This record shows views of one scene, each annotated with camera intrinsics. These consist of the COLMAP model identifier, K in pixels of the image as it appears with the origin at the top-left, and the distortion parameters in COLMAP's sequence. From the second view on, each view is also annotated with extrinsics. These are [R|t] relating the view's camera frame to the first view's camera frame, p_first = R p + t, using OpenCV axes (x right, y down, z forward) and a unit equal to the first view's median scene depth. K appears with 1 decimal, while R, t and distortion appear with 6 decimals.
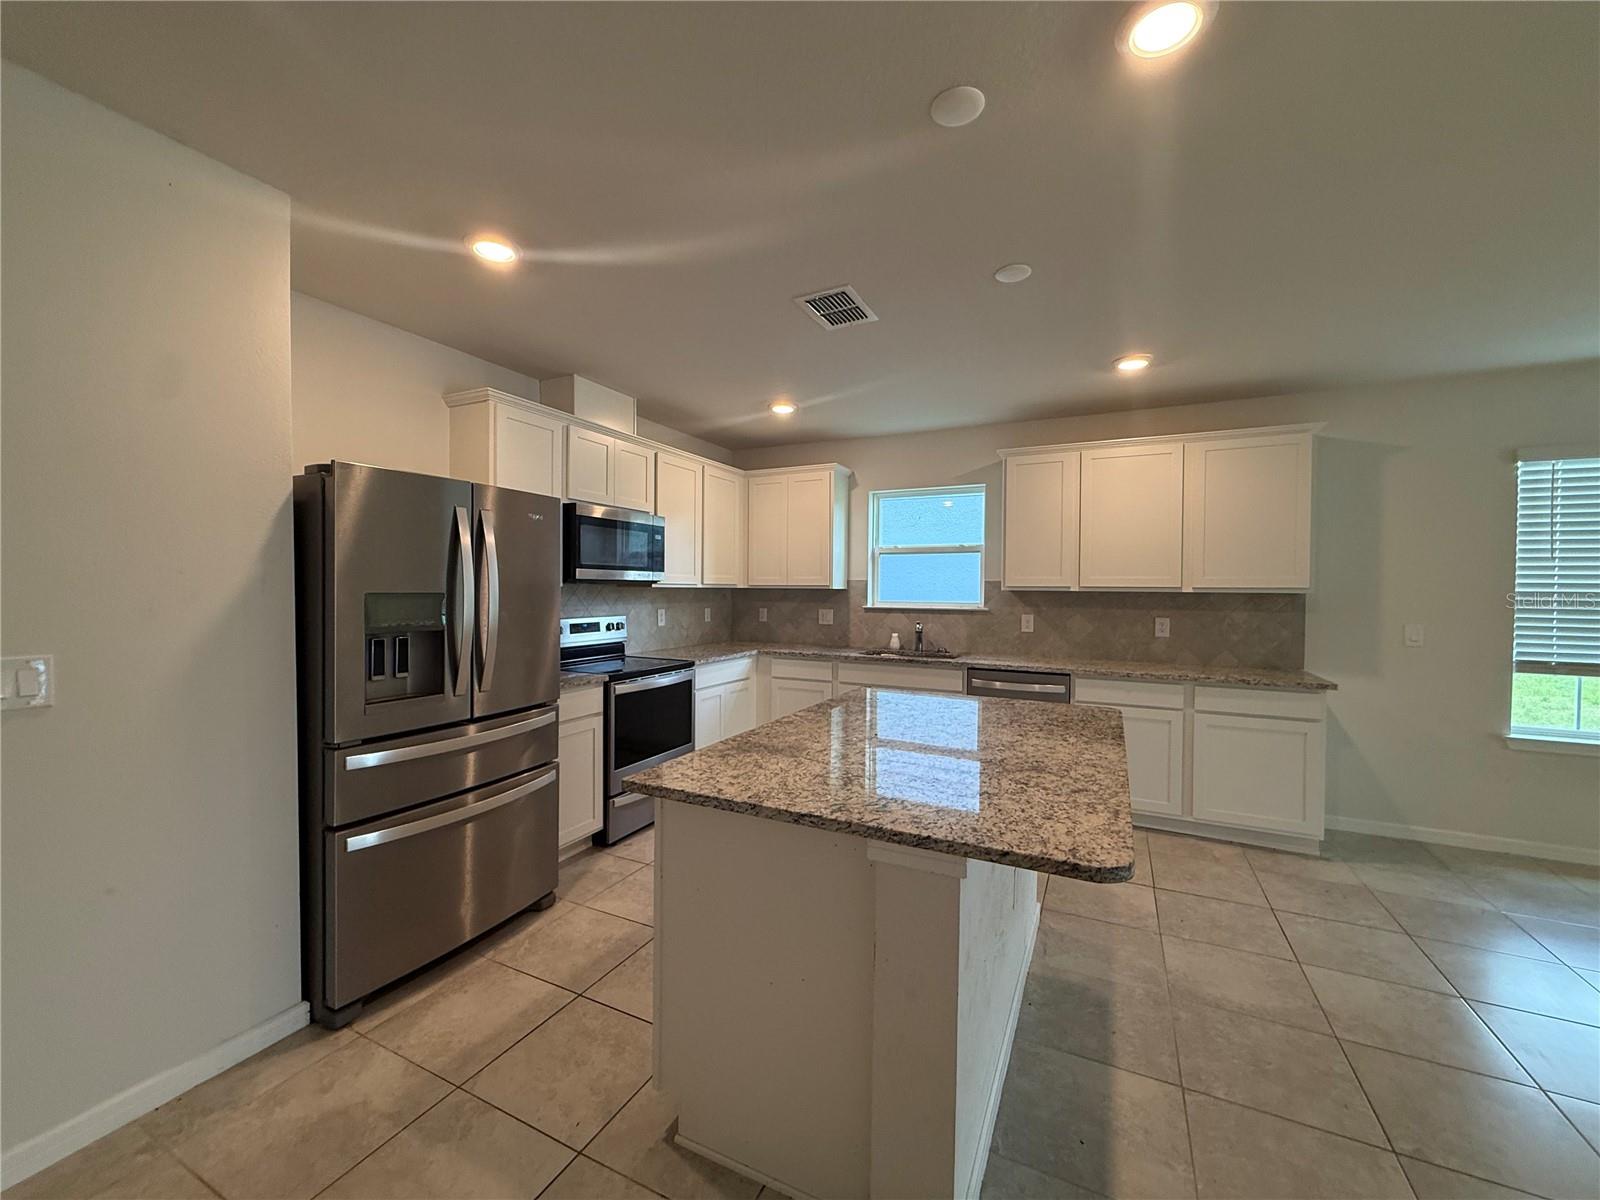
lens RADIAL K [[637.0, 0, 796.5], [0, 637.0, 597.7], [0, 0, 1]] dist [0.000467, 0.000031]
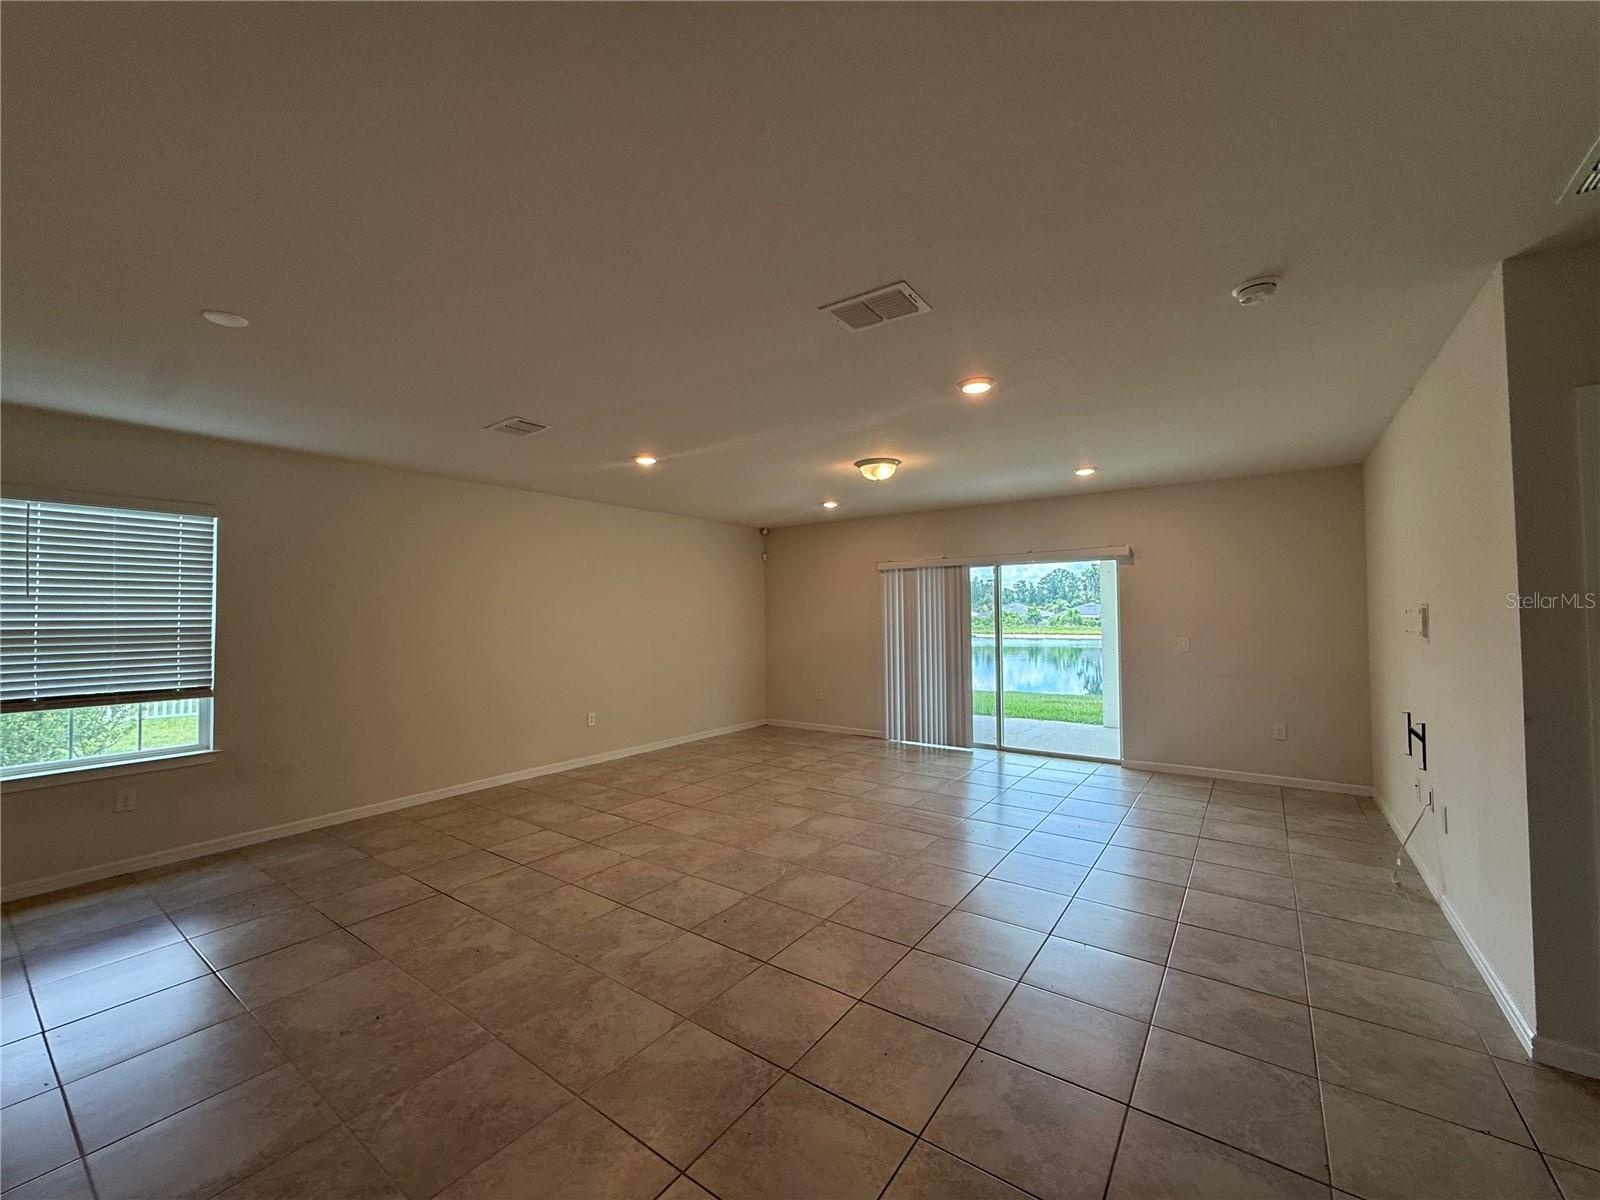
lens RADIAL K [[637.0, 0, 796.5], [0, 637.0, 597.7], [0, 0, 1]] dist [0.000467, 0.000031]
pose [[0.167326, 0.018189, 0.985734, 0.392643], [0.028981, 0.999307, -0.023359, -0.000838], [-0.985476, 0.032476, 0.166683, -0.378348]]
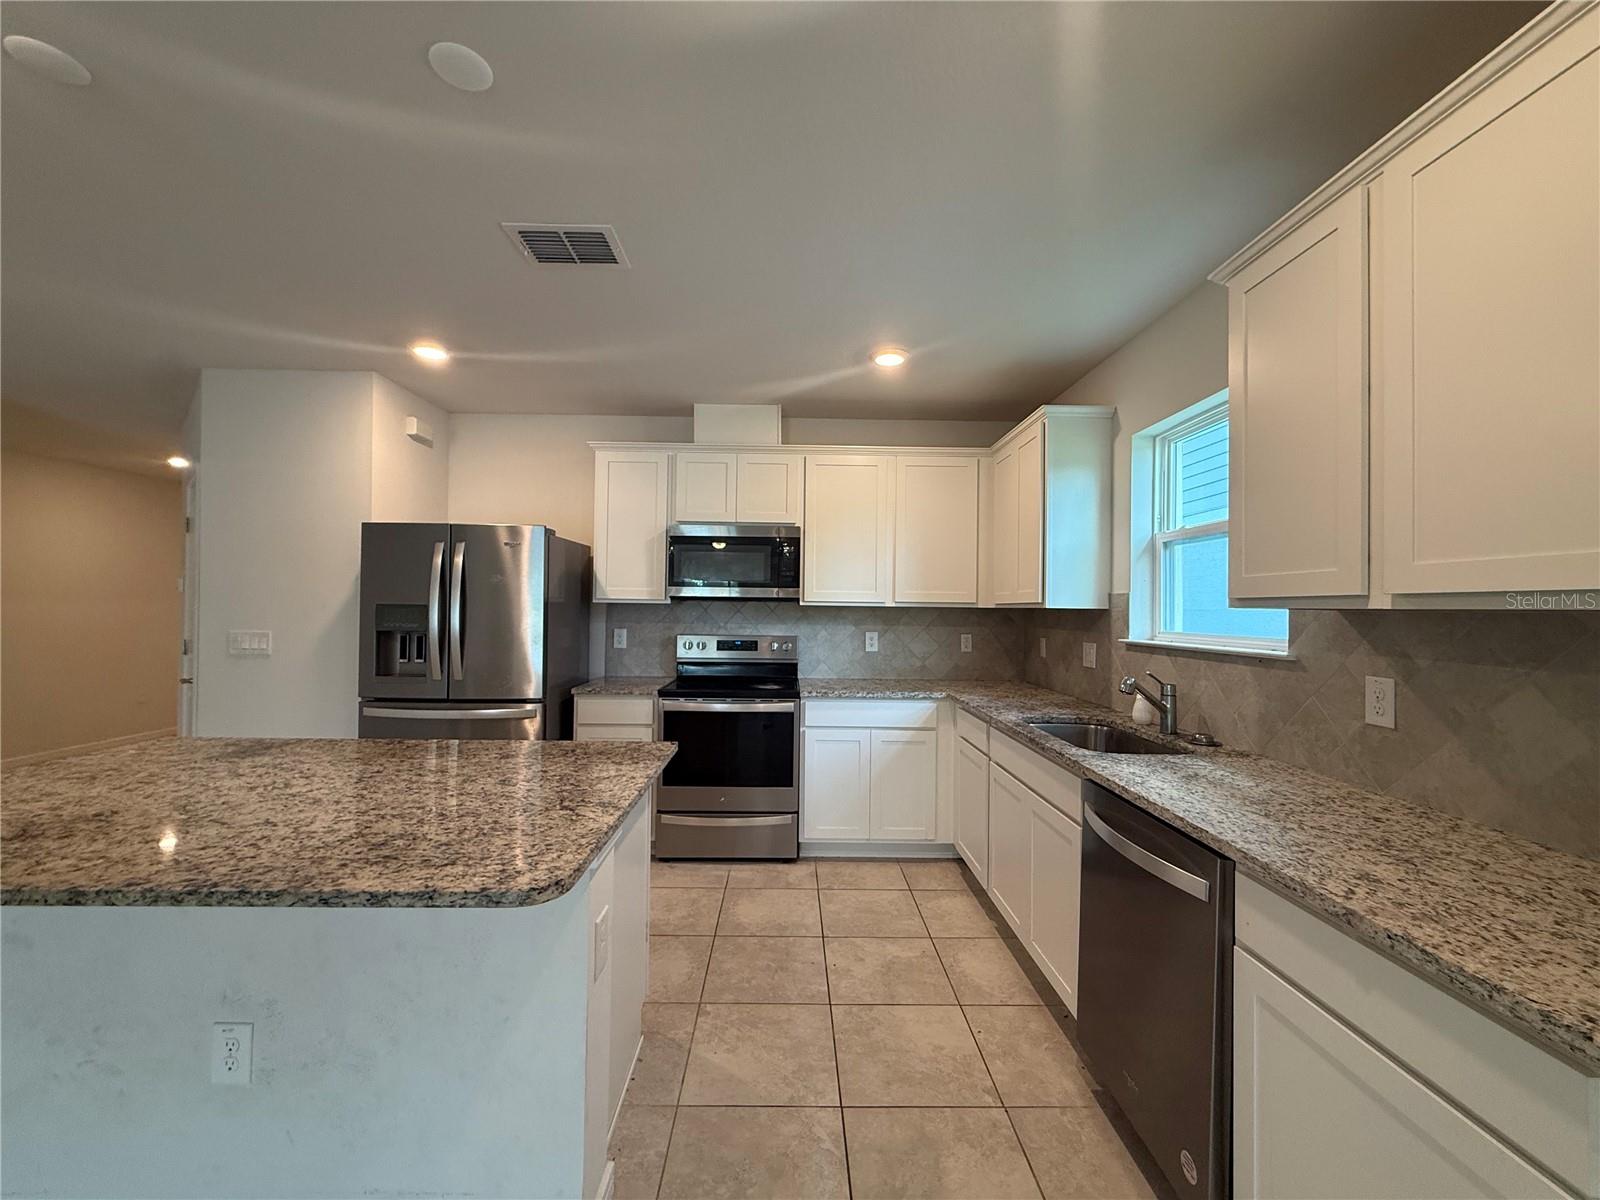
lens RADIAL K [[637.0, 0, 796.5], [0, 637.0, 597.7], [0, 0, 1]] dist [0.000467, 0.000031]
pose [[0.456694, -0.016464, -0.889472, 0.722384], [-0.023047, 0.999274, -0.030329, 0.000001], [0.889325, 0.034351, 0.455983, 0.732199]]
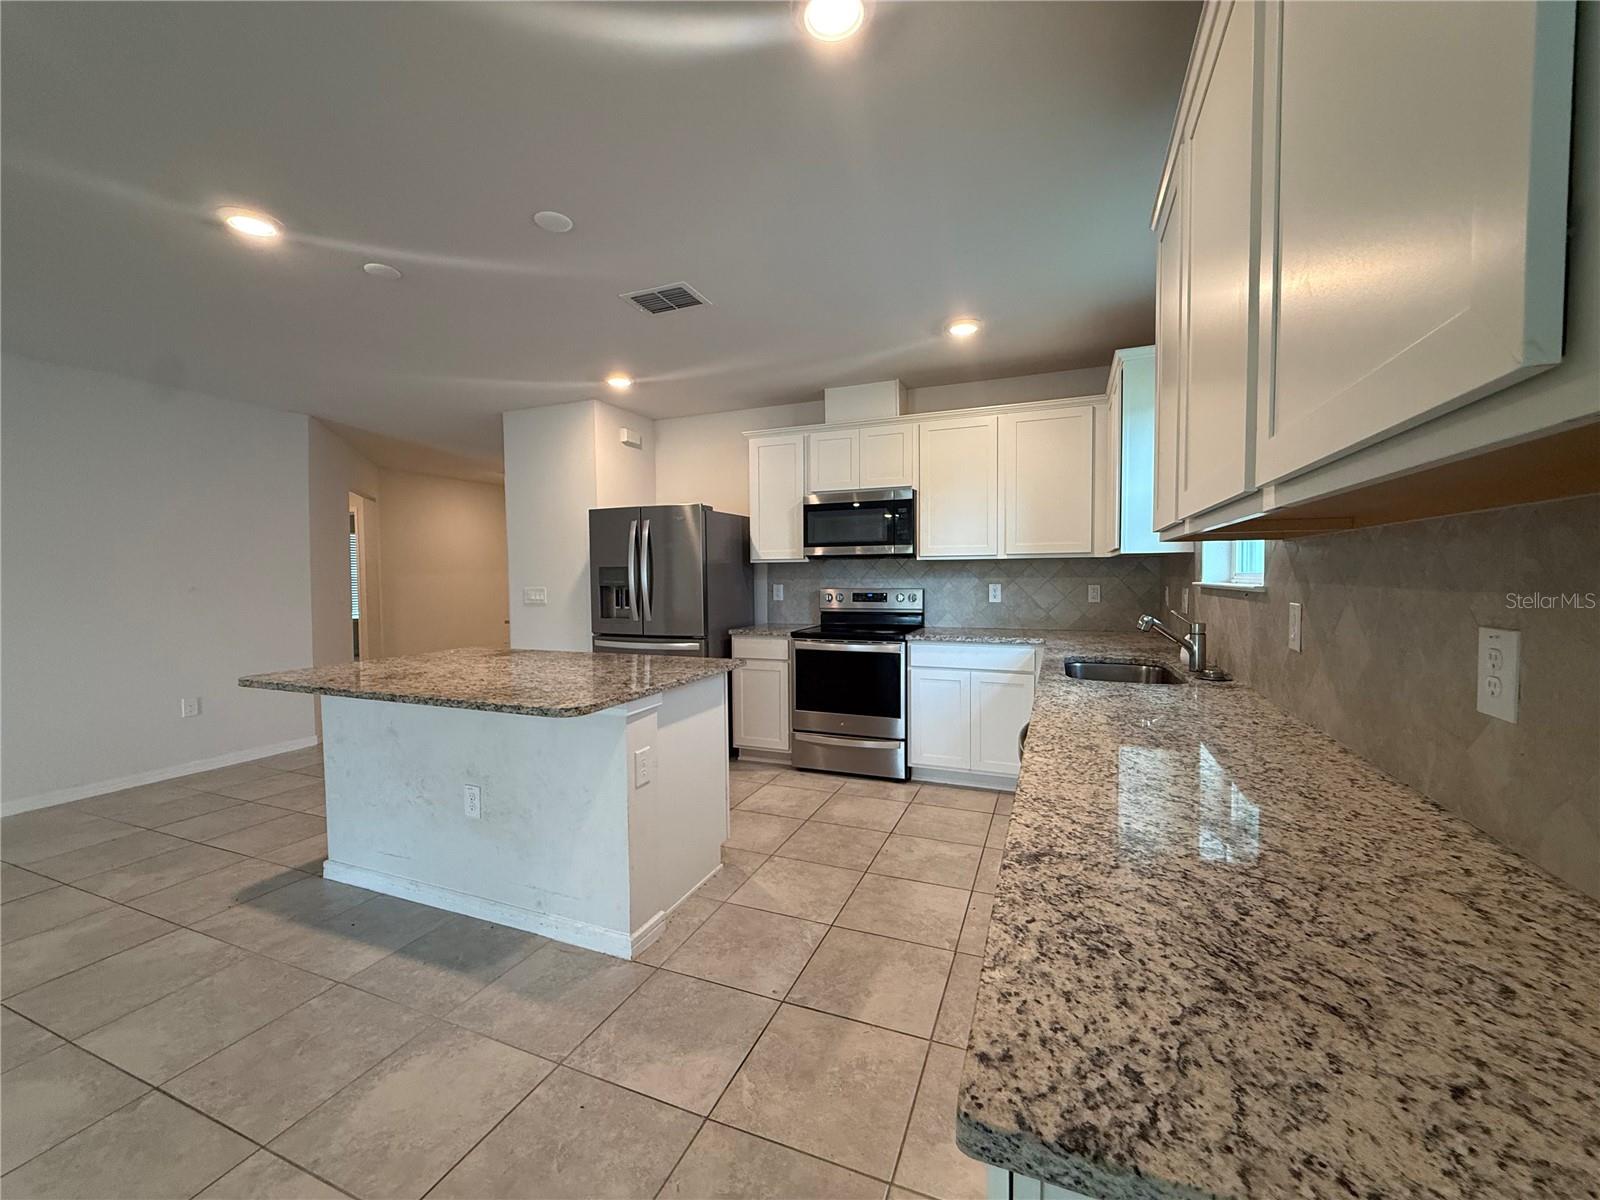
lens RADIAL K [[637.0, 0, 796.5], [0, 637.0, 597.7], [0, 0, 1]] dist [0.000467, 0.000031]
pose [[0.069428, 0.027550, -0.997206, 0.958393], [-0.006286, 0.999611, 0.027179, 0.020488], [0.997567, 0.004381, 0.069574, 0.930518]]
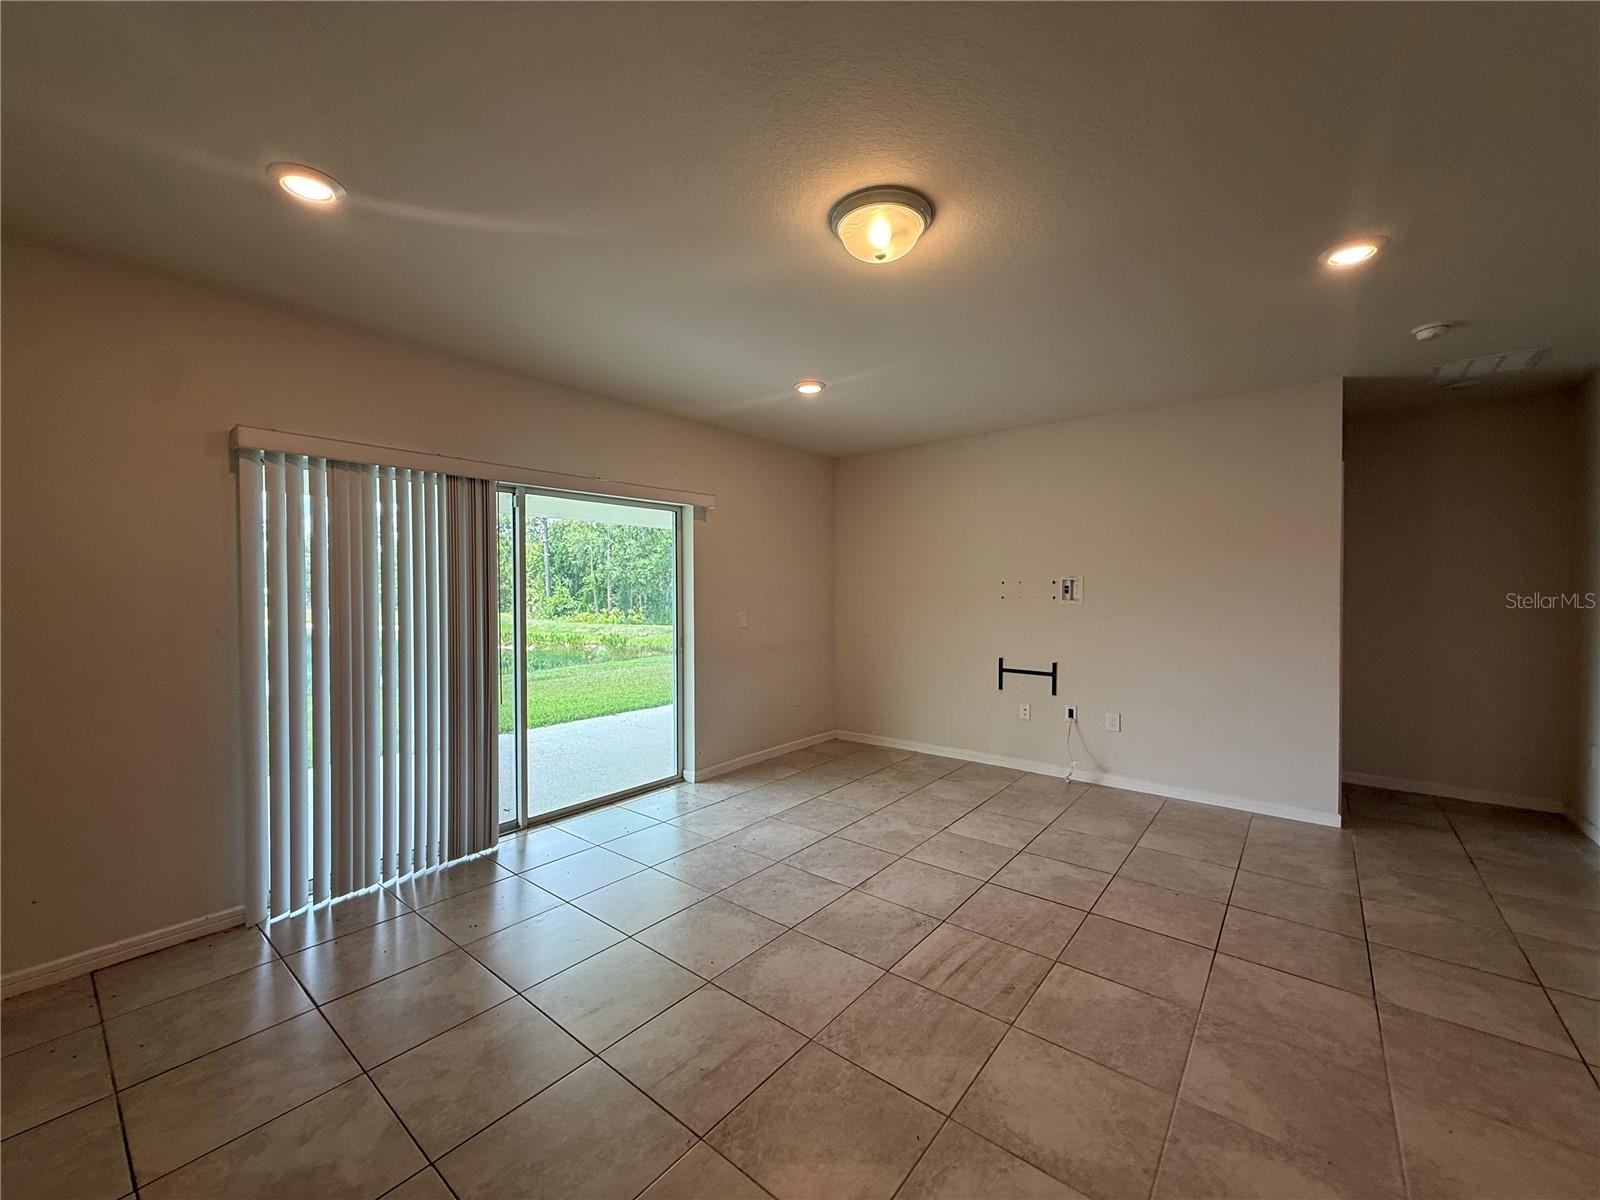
lens RADIAL K [[637.0, 0, 796.5], [0, 637.0, 597.7], [0, 0, 1]] dist [0.000467, 0.000031]
pose [[-0.975846, -0.009946, 0.218234, 1.795884], [-0.002752, 0.999443, 0.033245, 0.013745], [-0.218444, 0.031842, -0.975330, 0.309449]]
